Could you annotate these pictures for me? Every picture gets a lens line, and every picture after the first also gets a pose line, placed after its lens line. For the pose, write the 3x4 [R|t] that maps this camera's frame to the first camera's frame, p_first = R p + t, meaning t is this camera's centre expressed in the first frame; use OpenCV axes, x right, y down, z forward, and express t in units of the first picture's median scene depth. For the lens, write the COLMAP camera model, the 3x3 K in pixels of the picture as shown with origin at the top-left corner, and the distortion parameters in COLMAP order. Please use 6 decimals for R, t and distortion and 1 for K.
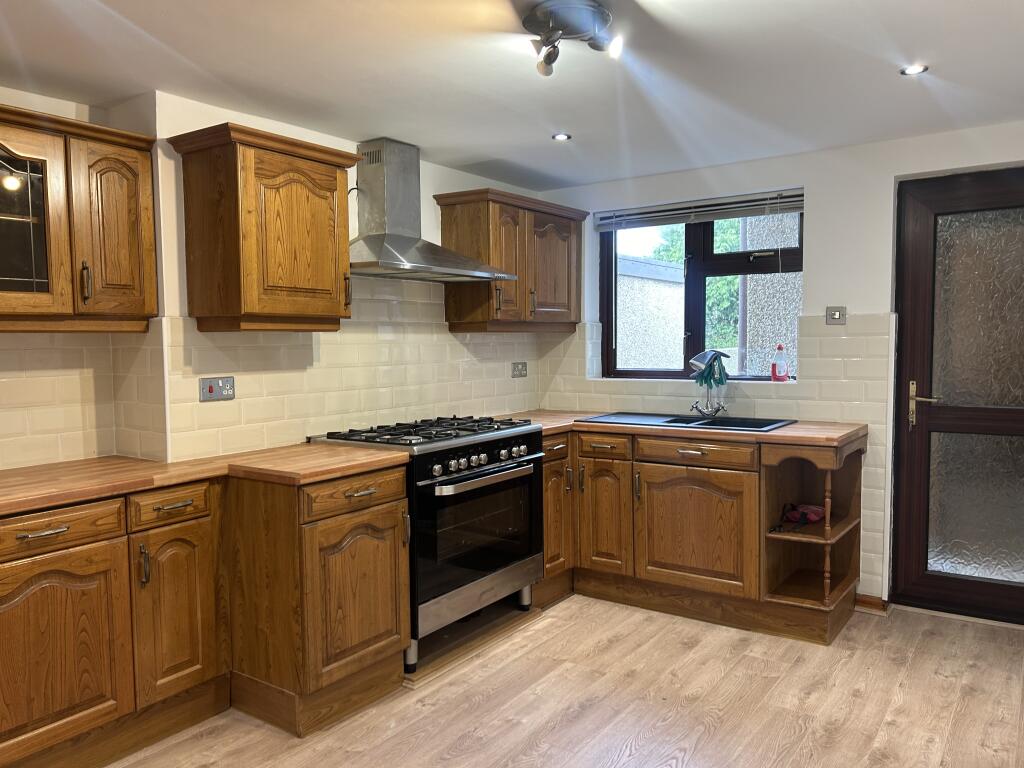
lens RADIAL K [[768.1, 0, 506.2], [0, 768.1, 393.4], [0, 0, 1]] dist [0.056889, -0.063438]
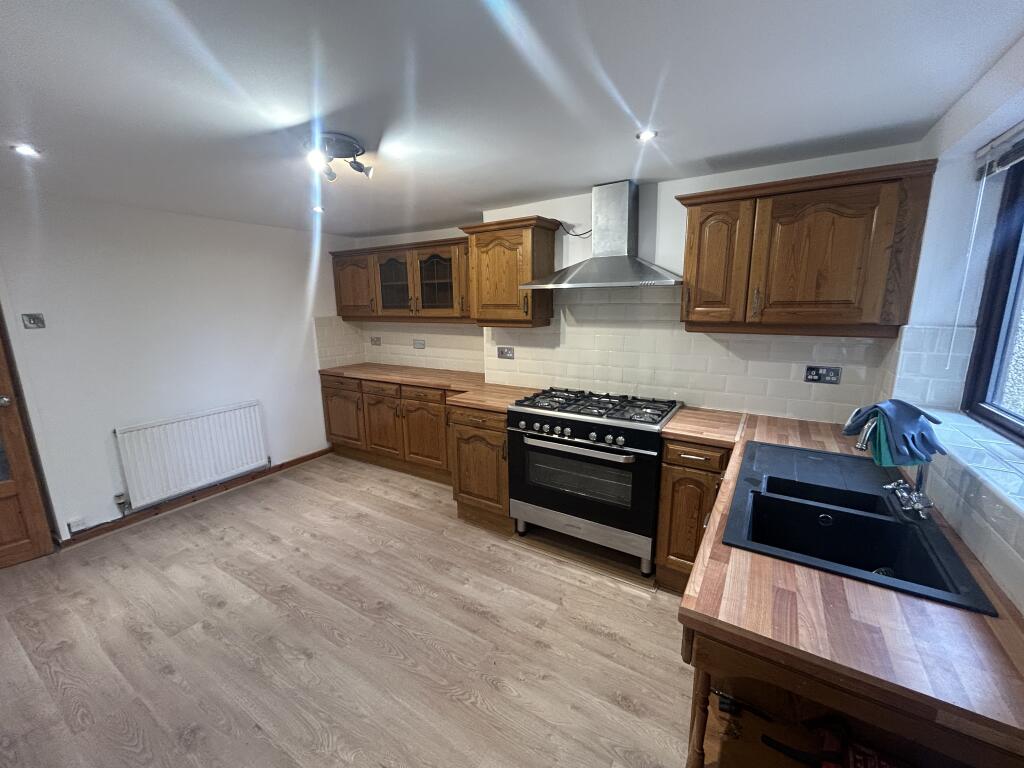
lens RADIAL K [[416.5, 0, 508.9], [0, 416.5, 388.0], [0, 0, 1]] dist [0.000016, 0.000305]
pose [[0.050061, 0.216382, -0.975024, 0.681373], [-0.055139, 0.975358, 0.213625, -0.143008], [0.997223, 0.043067, 0.060758, 0.892628]]
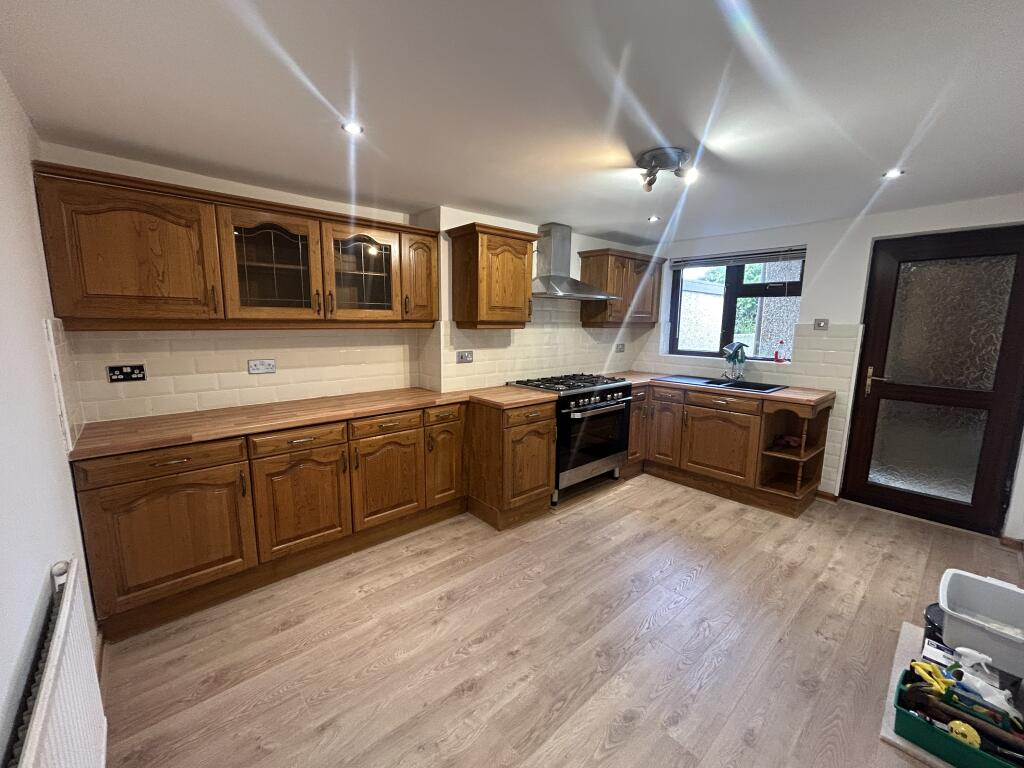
lens RADIAL K [[416.5, 0, 510.7], [0, 416.5, 385.2], [0, 0, 1]] dist [0.000016, 0.000305]
pose [[0.972260, 0.056860, -0.226886, -0.008520], [-0.037364, 0.995302, 0.089318, -0.032041], [0.230899, -0.078363, 0.969817, -0.022734]]
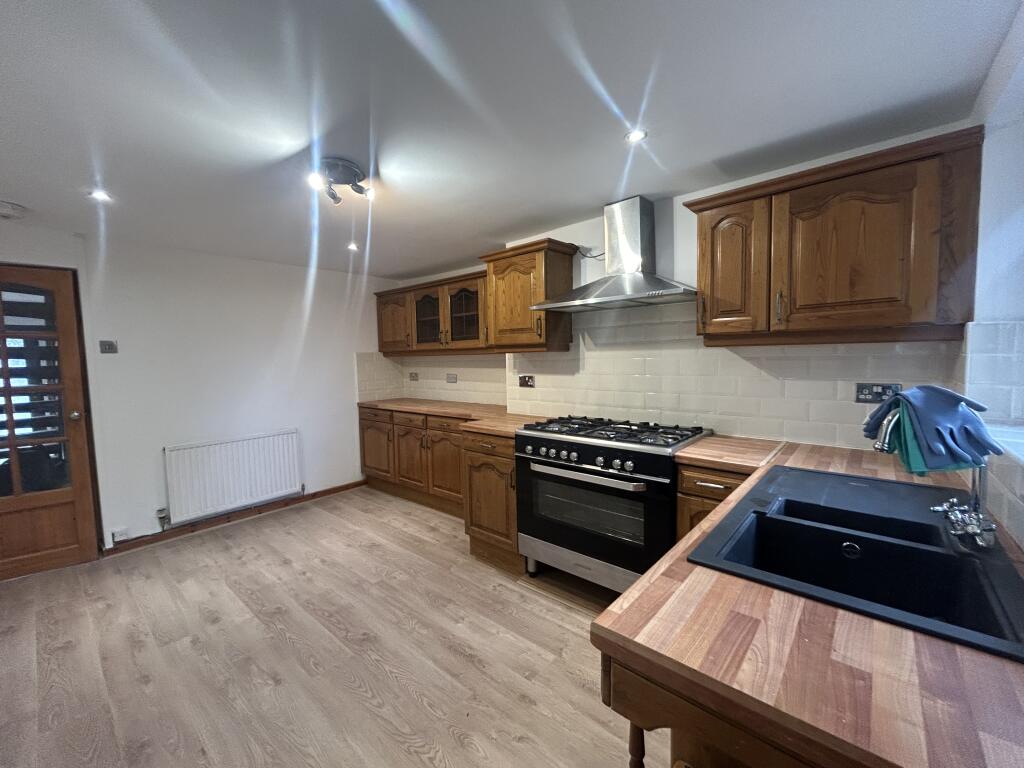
lens RADIAL K [[416.5, 0, 509.4], [0, 416.5, 387.7], [0, 0, 1]] dist [0.000016, 0.000305]
pose [[-0.106297, 0.089884, -0.990263, 0.653176], [-0.045393, 0.994429, 0.095135, -0.084779], [0.993298, 0.055063, -0.101625, 1.005790]]
